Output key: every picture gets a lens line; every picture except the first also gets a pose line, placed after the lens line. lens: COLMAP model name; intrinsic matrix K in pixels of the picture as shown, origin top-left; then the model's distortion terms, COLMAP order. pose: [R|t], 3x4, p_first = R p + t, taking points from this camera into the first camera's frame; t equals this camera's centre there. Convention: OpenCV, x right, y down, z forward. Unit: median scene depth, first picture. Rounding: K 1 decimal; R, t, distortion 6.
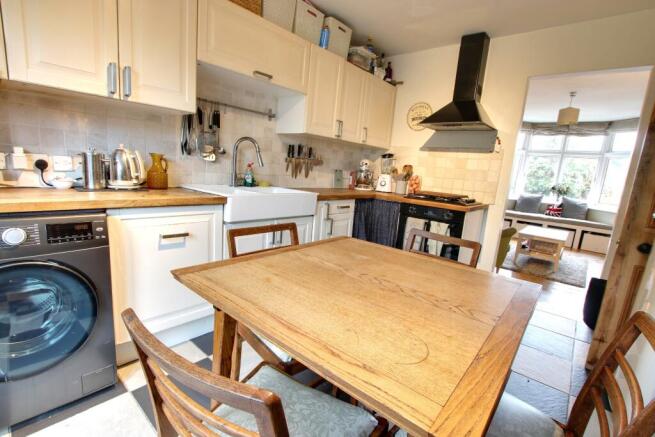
lens RADIAL K [[302.4, 0, 328.2], [0, 302.4, 224.0], [0, 0, 1]] dist [-0.019847, -0.000530]
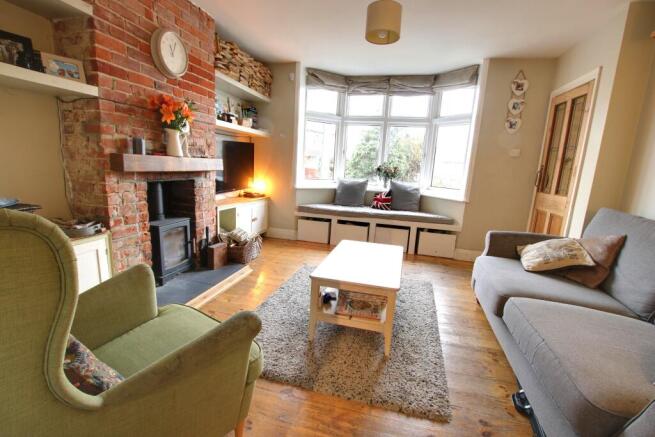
lens RADIAL K [[302.4, 0, 325.1], [0, 302.4, 220.1], [0, 0, 1]] dist [-0.019847, -0.000530]
pose [[0.901698, -0.109413, 0.418294, 0.331993], [0.097671, 0.993989, 0.049453, -0.048845], [-0.421191, -0.003736, 0.906964, 0.411154]]
